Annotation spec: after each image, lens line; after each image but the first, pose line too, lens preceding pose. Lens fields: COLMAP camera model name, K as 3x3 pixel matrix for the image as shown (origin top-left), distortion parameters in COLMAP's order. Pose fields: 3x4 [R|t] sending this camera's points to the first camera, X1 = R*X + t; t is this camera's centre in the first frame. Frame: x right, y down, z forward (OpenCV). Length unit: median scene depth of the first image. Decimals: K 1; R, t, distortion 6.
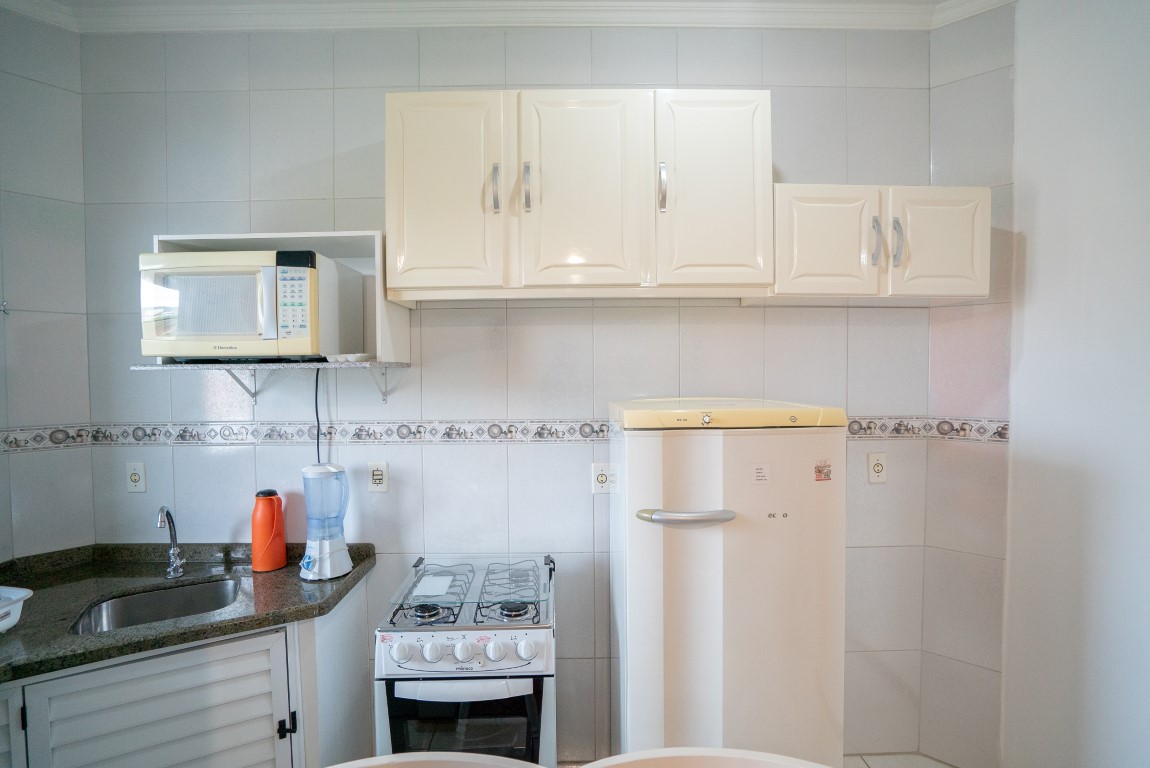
lens RADIAL K [[518.7, 0, 557.3], [0, 518.7, 385.4], [0, 0, 1]] dist [-0.022721, 0.001564]
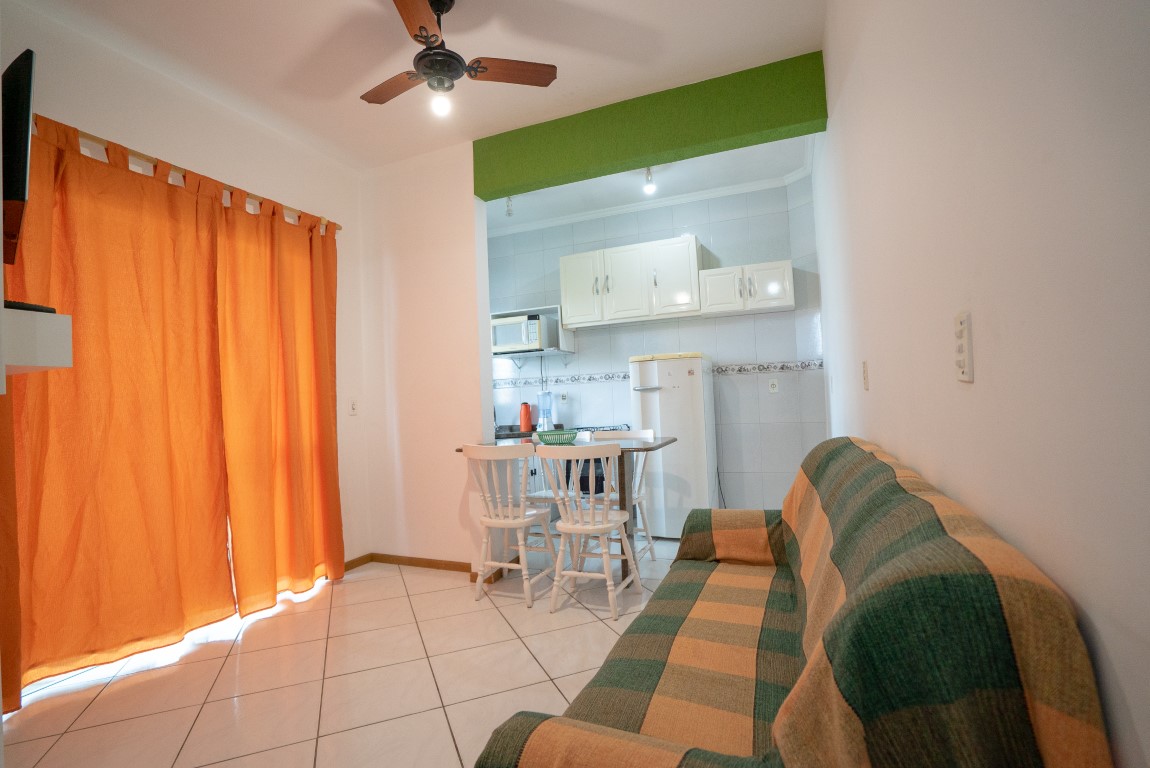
lens RADIAL K [[518.7, 0, 571.6], [0, 518.7, 377.9], [0, 0, 1]] dist [-0.022721, 0.001564]
pose [[0.924709, -0.046860, -0.377780, 0.733825], [0.025554, 0.997797, -0.061219, 0.265920], [0.379817, 0.046956, 0.923869, -1.506373]]
